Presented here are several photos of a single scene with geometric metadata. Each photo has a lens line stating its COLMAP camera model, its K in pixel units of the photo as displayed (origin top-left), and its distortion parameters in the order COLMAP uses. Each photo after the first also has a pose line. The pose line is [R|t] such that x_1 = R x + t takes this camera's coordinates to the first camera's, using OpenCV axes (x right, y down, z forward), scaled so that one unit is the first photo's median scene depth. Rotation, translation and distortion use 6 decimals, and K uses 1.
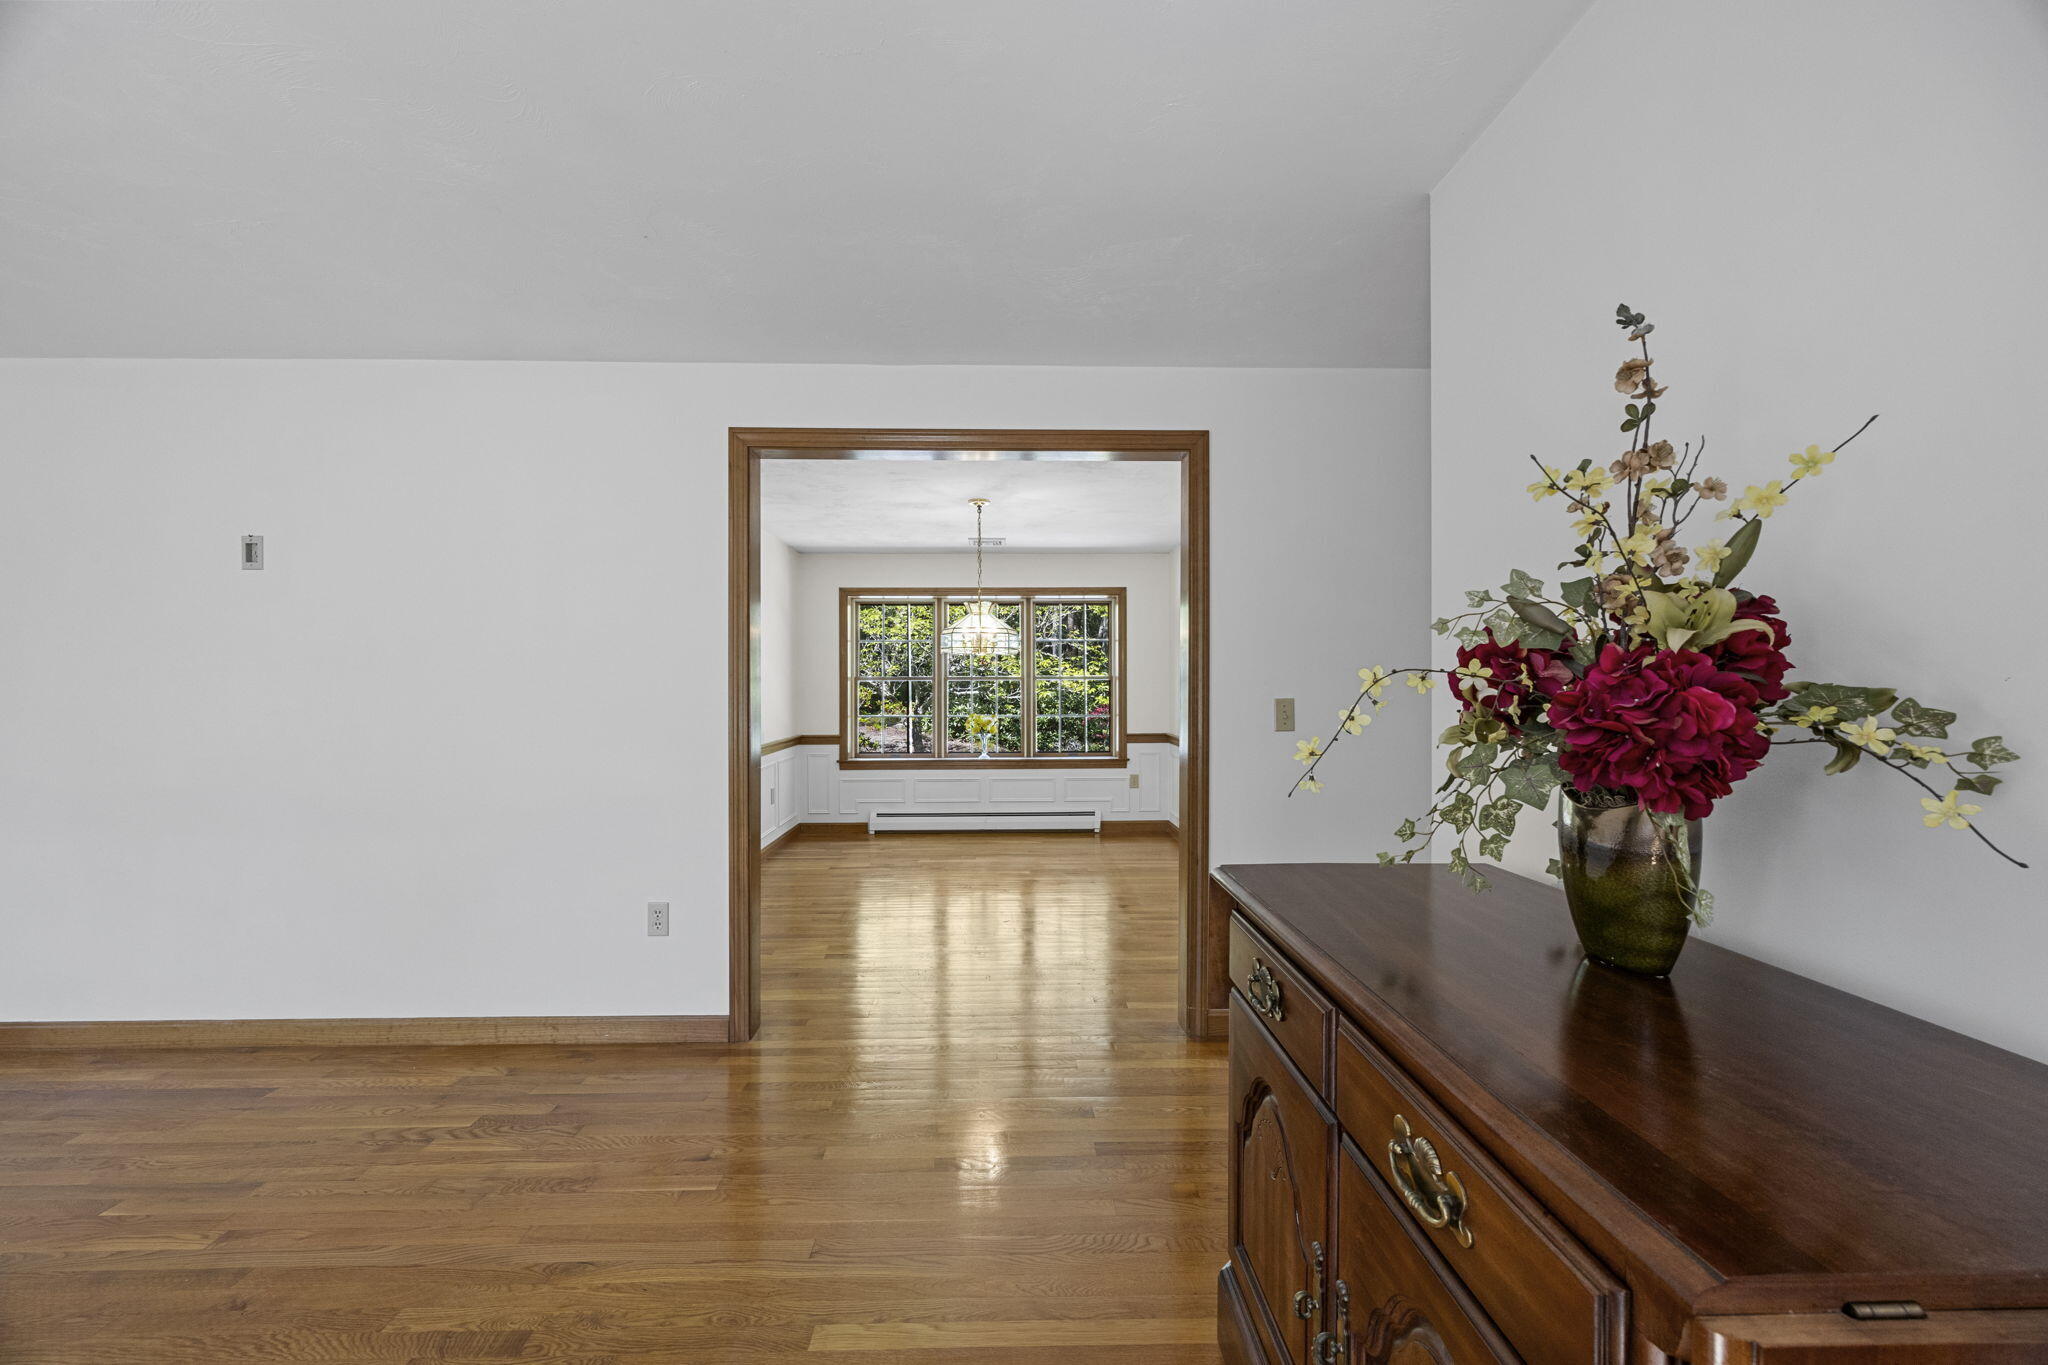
lens RADIAL K [[772.1, 0, 1022.4], [0, 772.1, 691.0], [0, 0, 1]] dist [-0.000852, -0.000288]
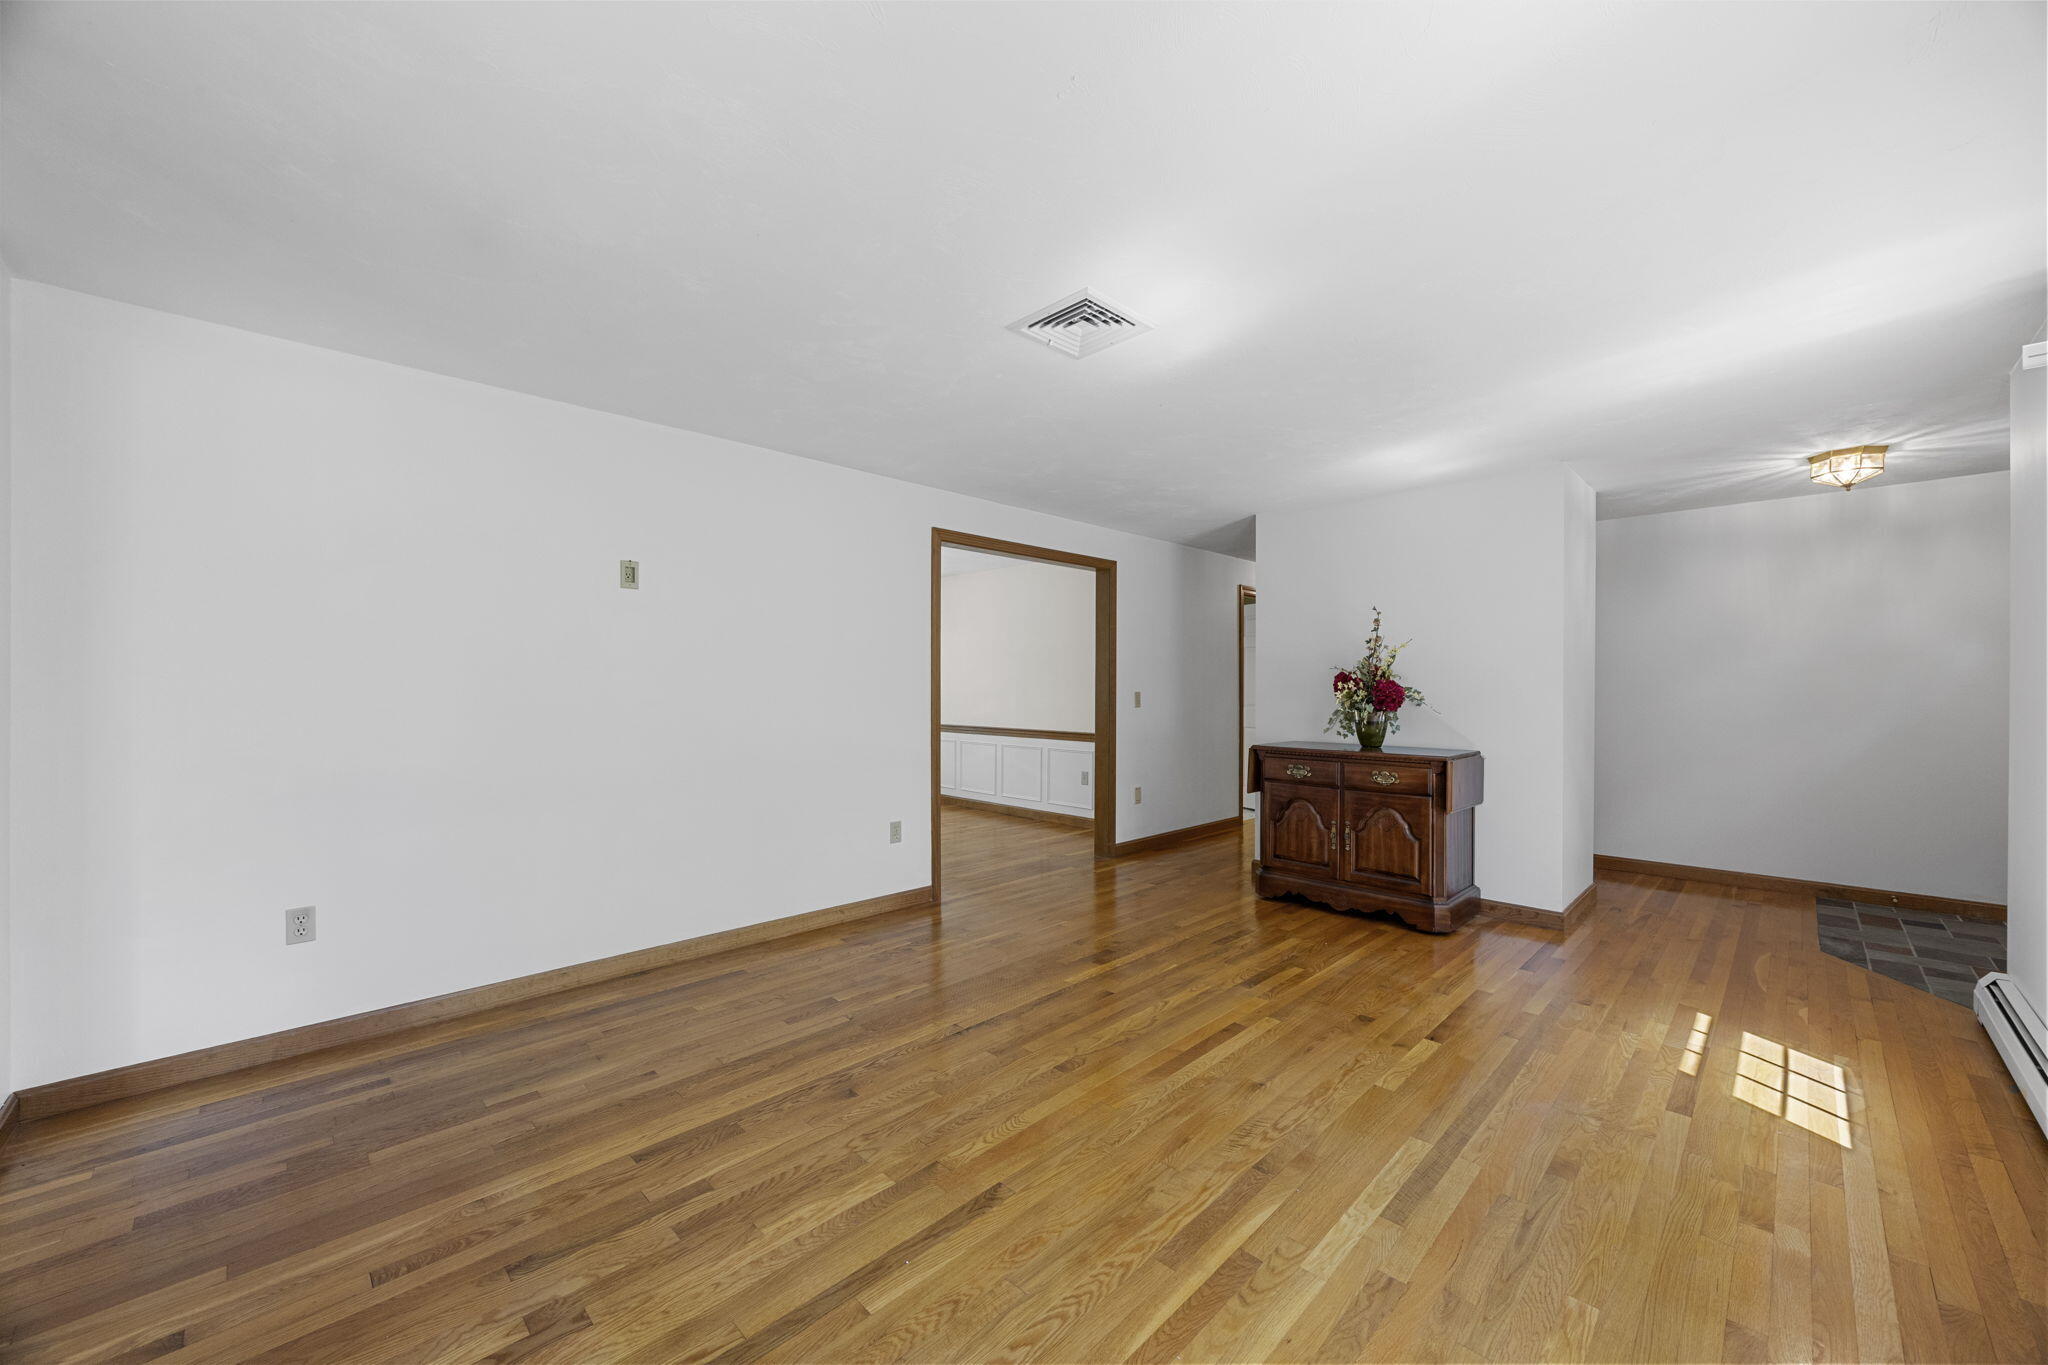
lens RADIAL K [[772.1, 0, 1022.4], [0, 772.1, 691.0], [0, 0, 1]] dist [-0.000852, -0.000288]
pose [[0.723251, 0.000868, 0.690584, -1.393088], [-0.000618, 1.000000, -0.000610, 0.009514], [-0.690585, 0.000014, 0.723252, -0.322351]]
